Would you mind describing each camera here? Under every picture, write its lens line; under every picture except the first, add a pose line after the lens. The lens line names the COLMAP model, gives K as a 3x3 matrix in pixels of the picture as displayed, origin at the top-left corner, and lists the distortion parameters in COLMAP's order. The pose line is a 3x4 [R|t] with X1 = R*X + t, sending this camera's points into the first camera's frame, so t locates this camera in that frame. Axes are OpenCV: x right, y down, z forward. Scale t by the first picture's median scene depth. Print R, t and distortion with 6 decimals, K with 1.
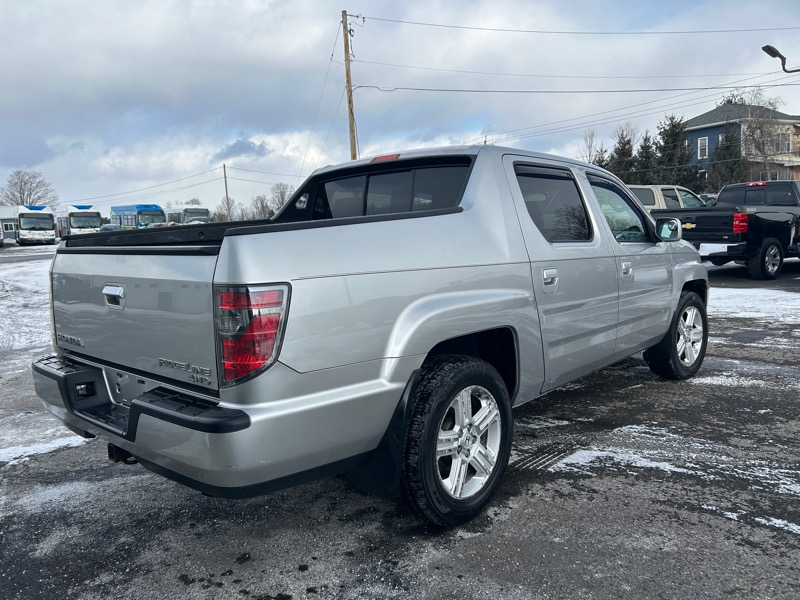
lens RADIAL K [[600.0, 0, 407.4], [0, 600.0, 303.0], [0, 0, 1]] dist [0.040378, -0.033335]
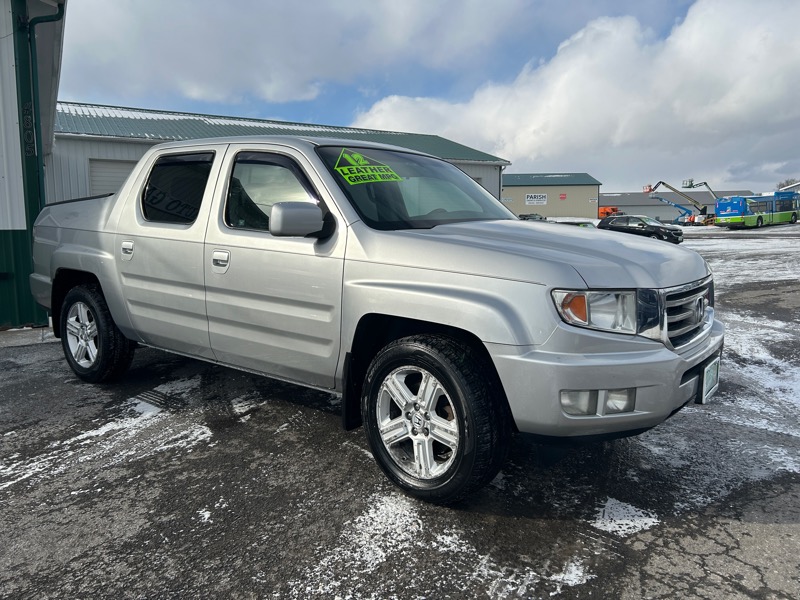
lens RADIAL K [[600.0, 0, 401.5], [0, 600.0, 298.5], [0, 0, 1]] dist [0.040378, -0.033335]
pose [[0.065598, 0.166856, -0.983797, 0.332080], [-0.131814, 0.978729, 0.157207, -0.046204], [0.989102, 0.119365, 0.086197, 0.316460]]
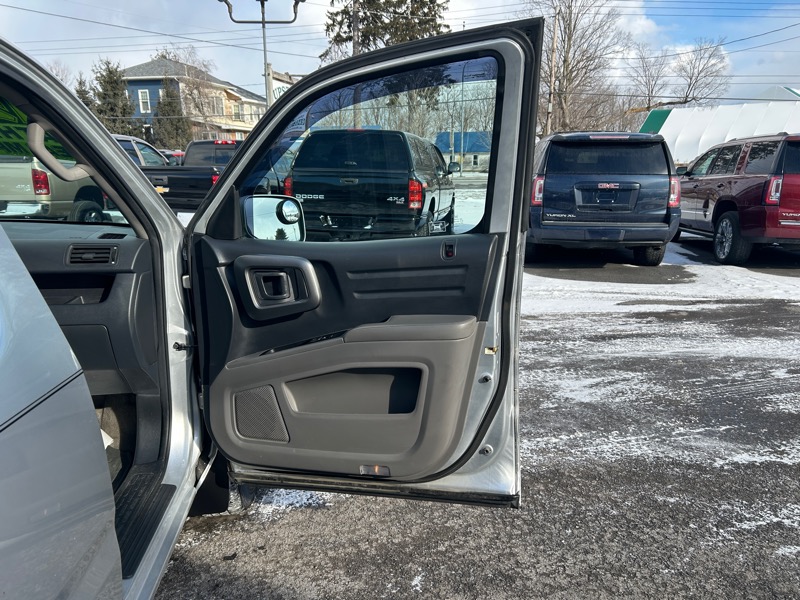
lens RADIAL K [[600.0, 0, 397.4], [0, 600.0, 304.6], [0, 0, 1]] dist [0.040378, -0.033335]
pose [[0.672448, -0.124850, 0.729538, 0.064858], [0.070473, 0.991992, 0.104807, -0.031455], [-0.736782, -0.019065, 0.675862, 0.189204]]
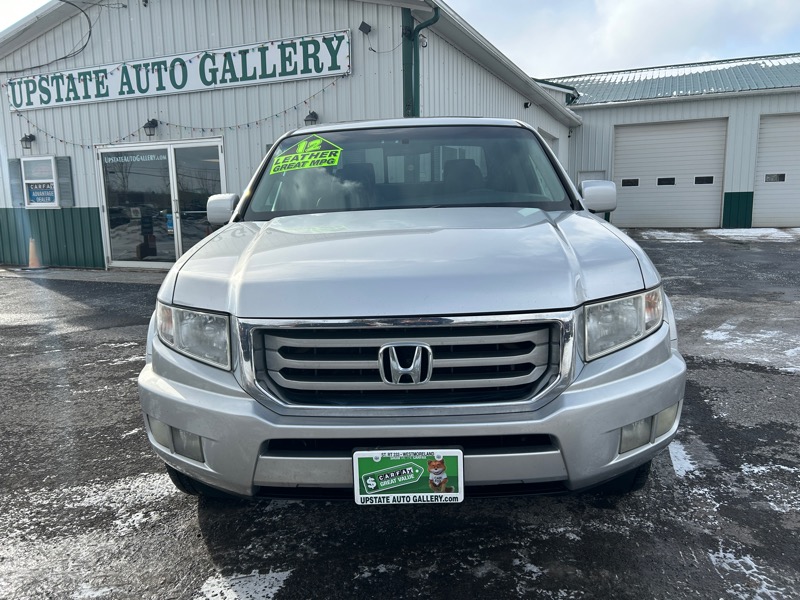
lens RADIAL K [[600.0, 0, 398.4], [0, 600.0, 296.1], [0, 0, 1]] dist [0.040378, -0.033335]
pose [[-0.767308, 0.173626, -0.617327, 0.222813], [-0.020627, 0.955469, 0.294368, -0.071770], [0.640947, 0.238605, -0.729558, 0.508676]]
